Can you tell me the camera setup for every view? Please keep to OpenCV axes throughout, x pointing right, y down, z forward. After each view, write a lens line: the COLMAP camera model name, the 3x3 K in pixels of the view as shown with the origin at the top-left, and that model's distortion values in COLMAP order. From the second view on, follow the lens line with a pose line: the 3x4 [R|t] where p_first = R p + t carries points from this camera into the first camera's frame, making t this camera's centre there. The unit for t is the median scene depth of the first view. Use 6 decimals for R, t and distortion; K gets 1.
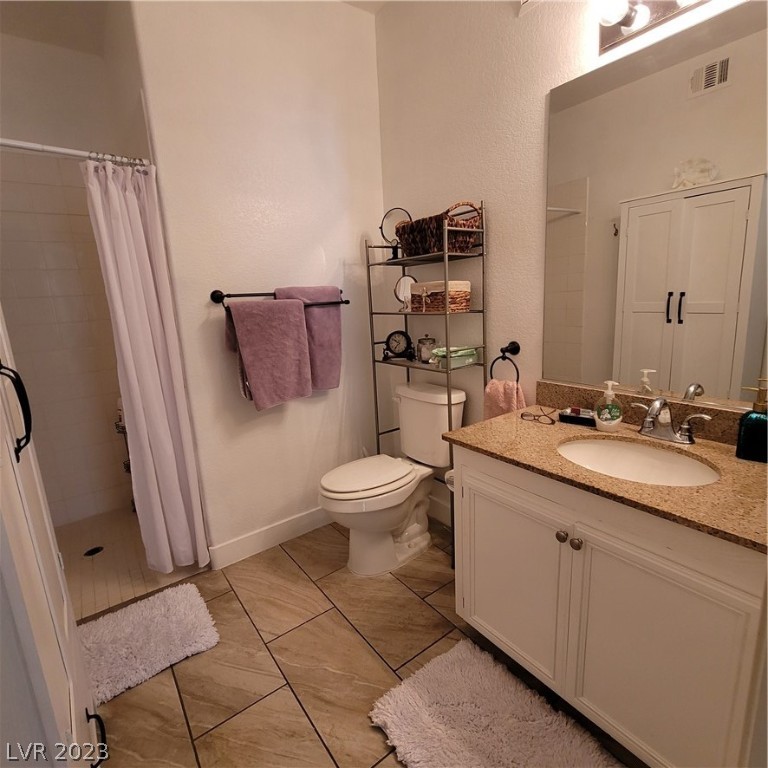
lens RADIAL K [[422.7, 0, 383.9], [0, 422.7, 381.2], [0, 0, 1]] dist [-0.004728, 0.001168]
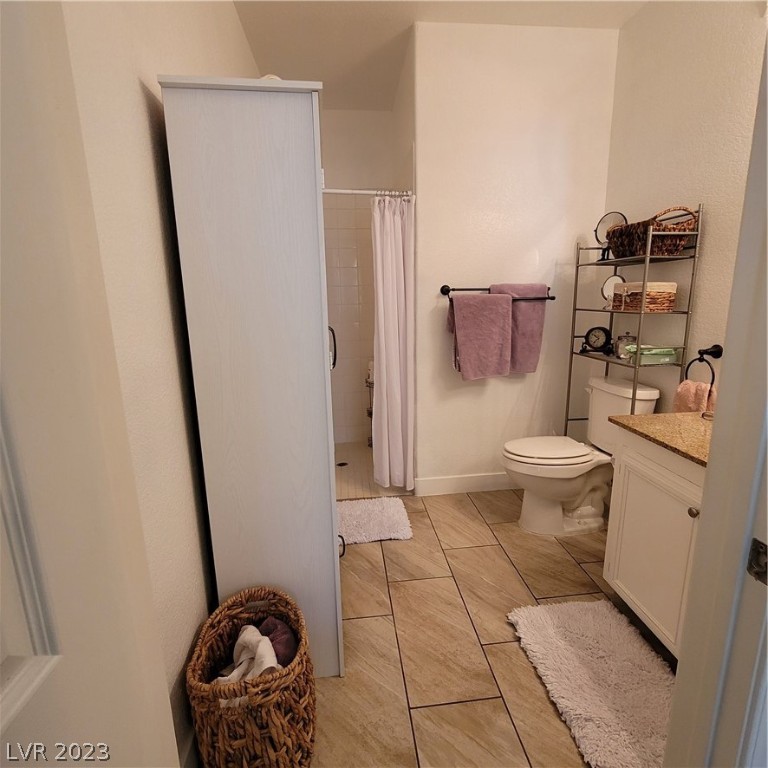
lens RADIAL K [[422.7, 0, 384.8], [0, 422.7, 378.8], [0, 0, 1]] dist [-0.004728, 0.001168]
pose [[0.862381, 0.132764, -0.488542, 0.127768], [-0.126653, 0.990893, 0.045712, 0.038874], [0.490162, 0.022454, 0.871342, -0.242727]]
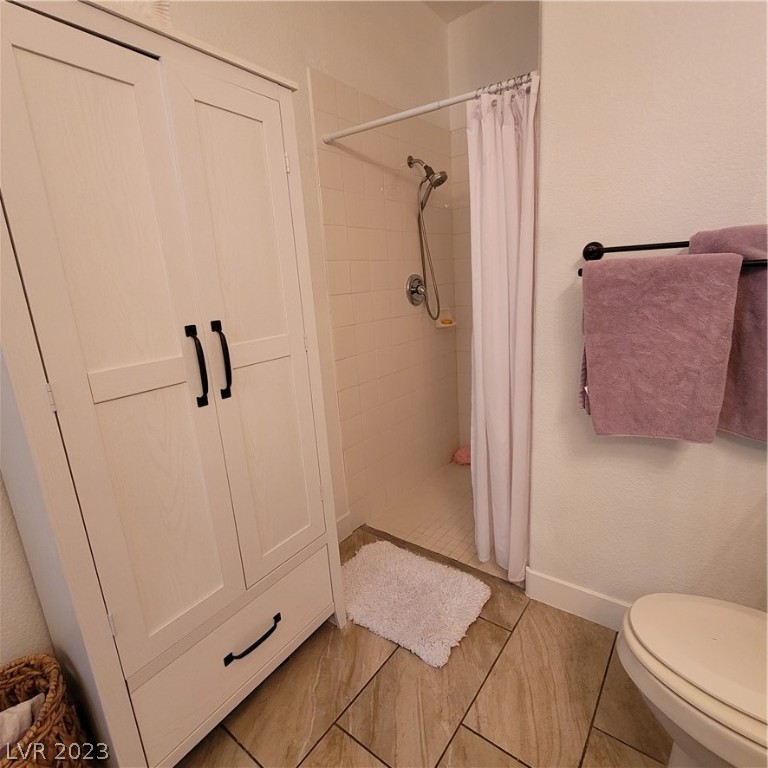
lens RADIAL K [[422.7, 0, 385.4], [0, 422.7, 381.3], [0, 0, 1]] dist [-0.004728, 0.001168]
pose [[0.278959, 0.259242, -0.924649, 0.198690], [-0.141942, 0.963427, 0.227292, -0.113479], [0.949755, 0.067841, 0.305554, 0.519970]]
